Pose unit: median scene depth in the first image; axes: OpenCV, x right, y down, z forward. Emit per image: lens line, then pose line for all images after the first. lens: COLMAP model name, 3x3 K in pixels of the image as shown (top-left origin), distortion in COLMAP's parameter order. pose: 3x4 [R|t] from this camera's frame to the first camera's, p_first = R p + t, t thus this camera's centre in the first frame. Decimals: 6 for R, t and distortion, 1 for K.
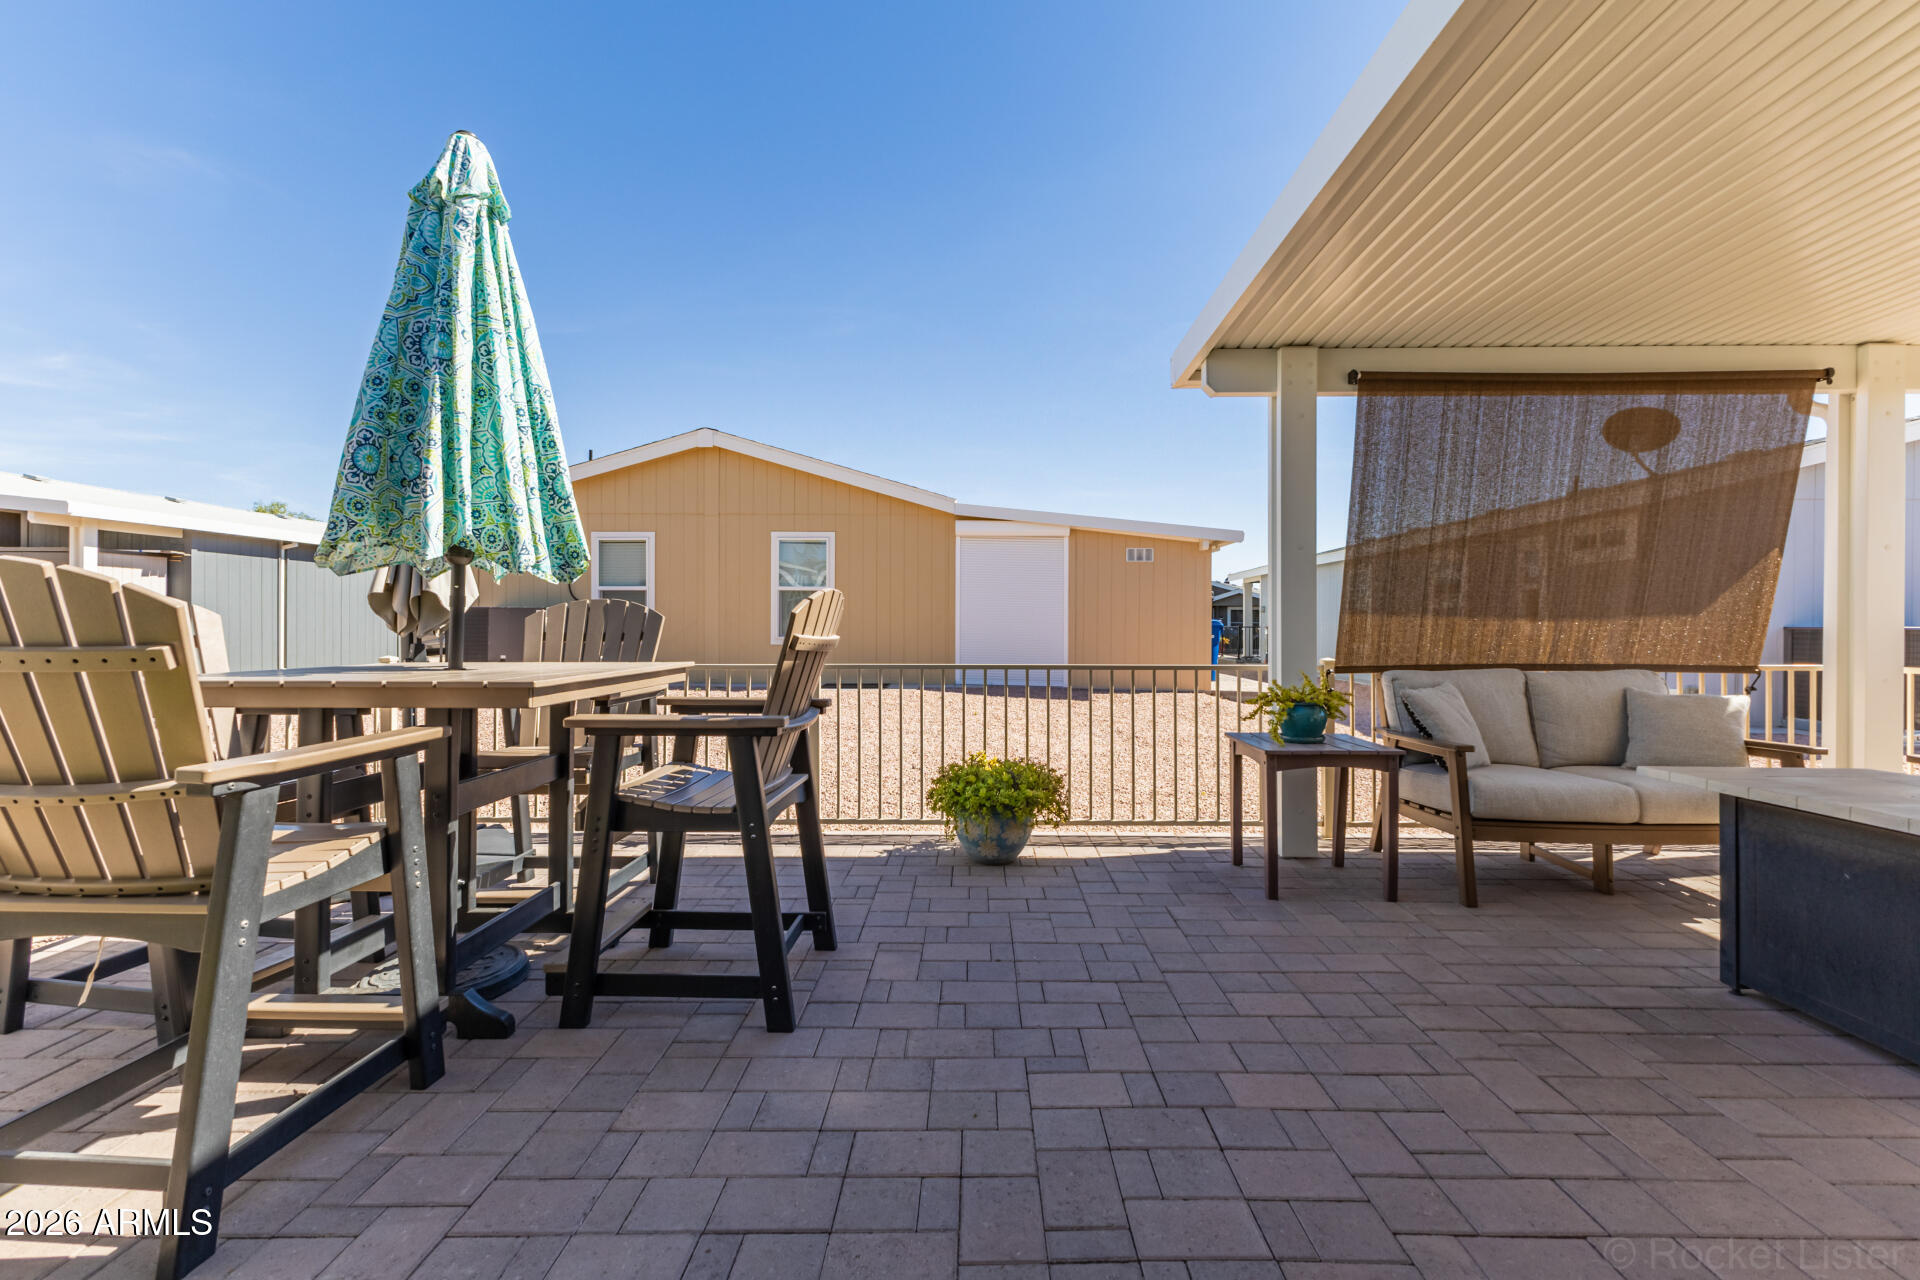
lens RADIAL K [[834.4, 0, 981.1], [0, 834.4, 631.3], [0, 0, 1]] dist [0.004286, 0.000017]
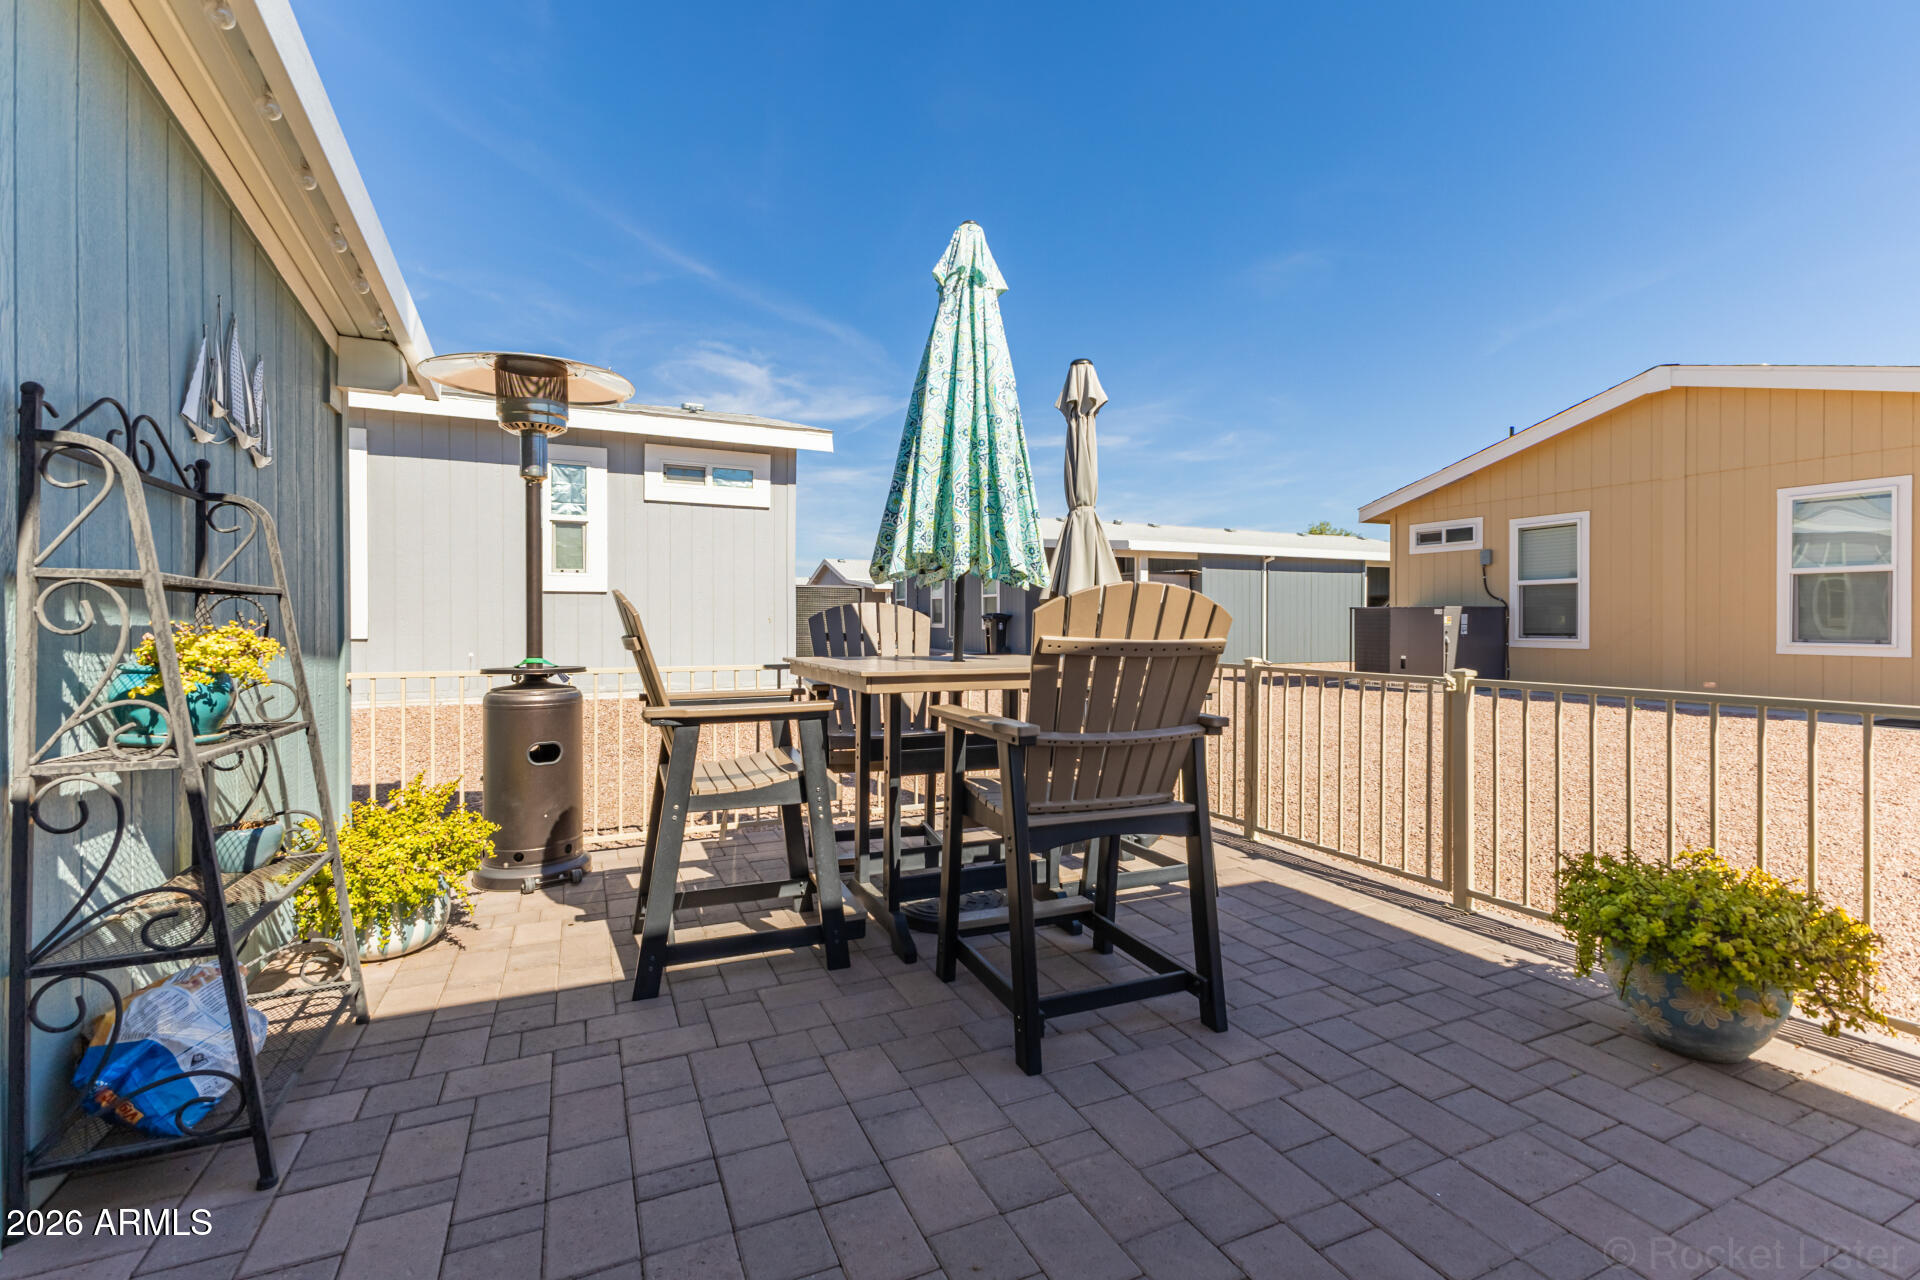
lens RADIAL K [[832.2, 0, 956.2], [0, 832.2, 631.9], [0, 0, 1]] dist [0.008429, 0.000108]
pose [[0.416167, 0.008750, -0.909246, 0.328332], [-0.007557, 0.999952, 0.006165, -0.003746], [0.909257, 0.004306, 0.416214, 0.322703]]
